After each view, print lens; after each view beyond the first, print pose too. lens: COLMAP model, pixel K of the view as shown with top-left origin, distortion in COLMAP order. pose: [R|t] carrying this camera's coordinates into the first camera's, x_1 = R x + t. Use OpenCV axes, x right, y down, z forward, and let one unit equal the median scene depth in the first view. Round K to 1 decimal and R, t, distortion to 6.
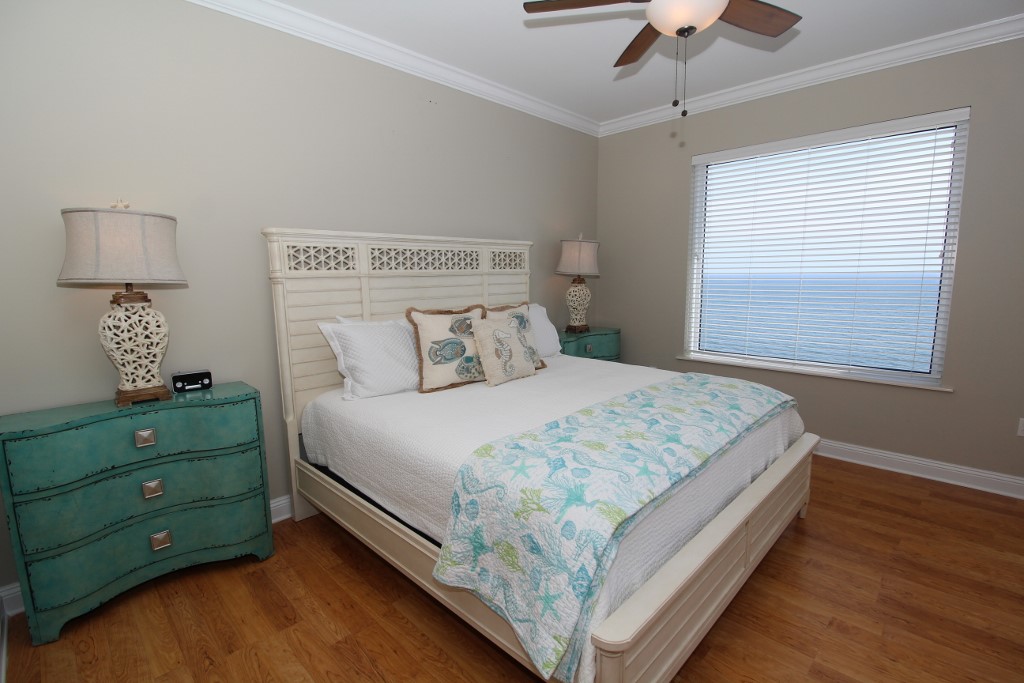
lens RADIAL K [[494.2, 0, 512.0], [0, 494.2, 341.5], [0, 0, 1]] dist [-0.000552, -0.000526]
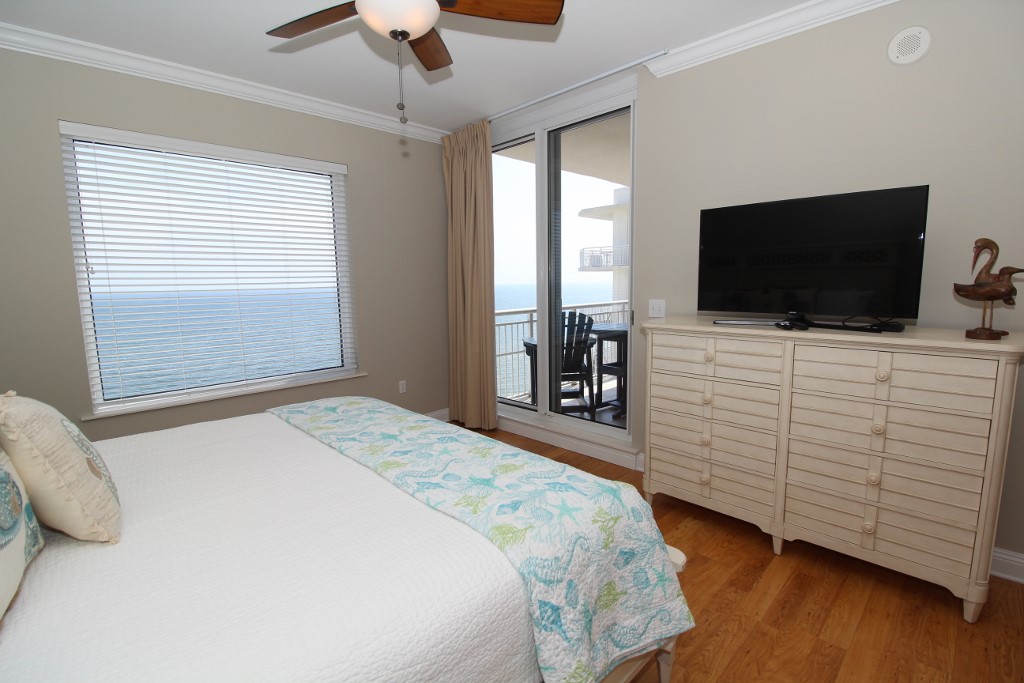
lens RADIAL K [[479.4, 0, 525.6], [0, 479.4, 342.0], [0, 0, 1]] dist [-0.025404, -0.000209]
pose [[-0.028757, -0.111186, 0.993383, -0.628331], [0.151622, 0.981810, 0.114280, -0.107442], [-0.988020, 0.153905, -0.011376, 0.847452]]
